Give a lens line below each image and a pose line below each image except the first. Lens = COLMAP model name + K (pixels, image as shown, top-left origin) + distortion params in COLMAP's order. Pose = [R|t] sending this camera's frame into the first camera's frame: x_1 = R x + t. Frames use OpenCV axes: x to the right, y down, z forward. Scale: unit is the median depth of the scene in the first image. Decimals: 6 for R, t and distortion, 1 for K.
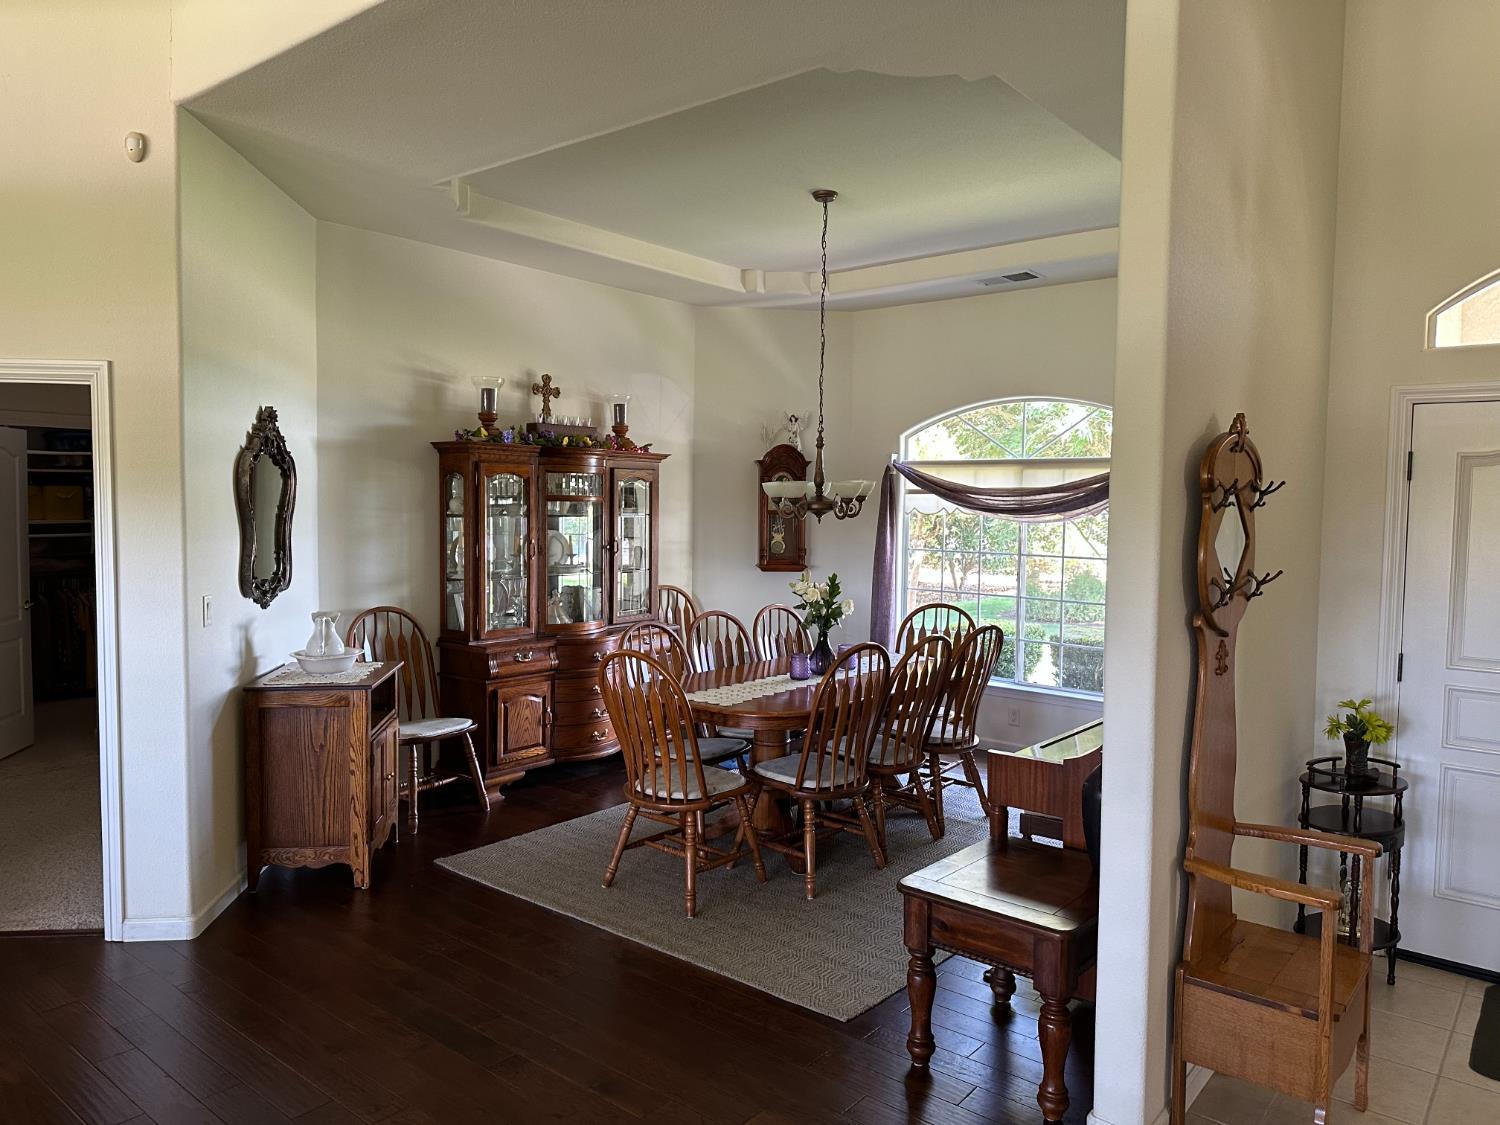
lens RADIAL K [[1077.2, 0, 761.7], [0, 1077.2, 567.1], [0, 0, 1]] dist [0.005700, -0.041901]
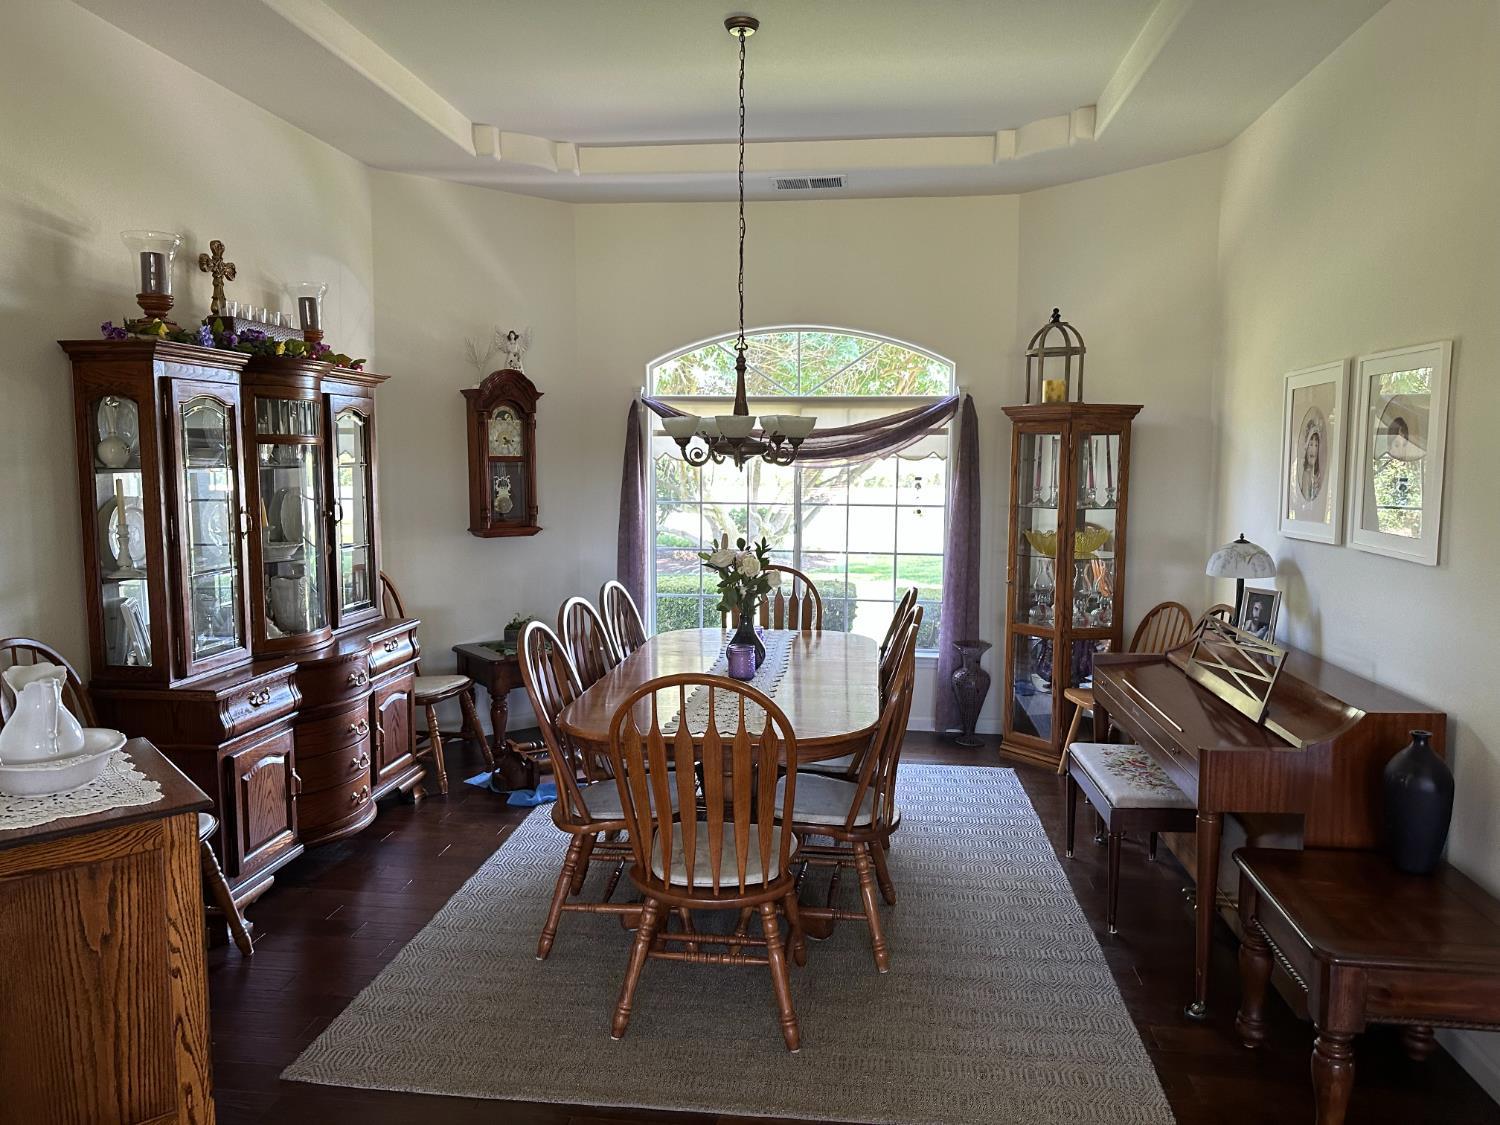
lens RADIAL K [[1077.2, 0, 757.3], [0, 1077.2, 568.3], [0, 0, 1]] dist [0.005700, -0.041901]
pose [[0.825953, -0.065923, 0.559871, -0.319737], [0.036802, 0.997326, 0.063139, -0.018455], [-0.562536, -0.031546, 0.826171, 0.321084]]
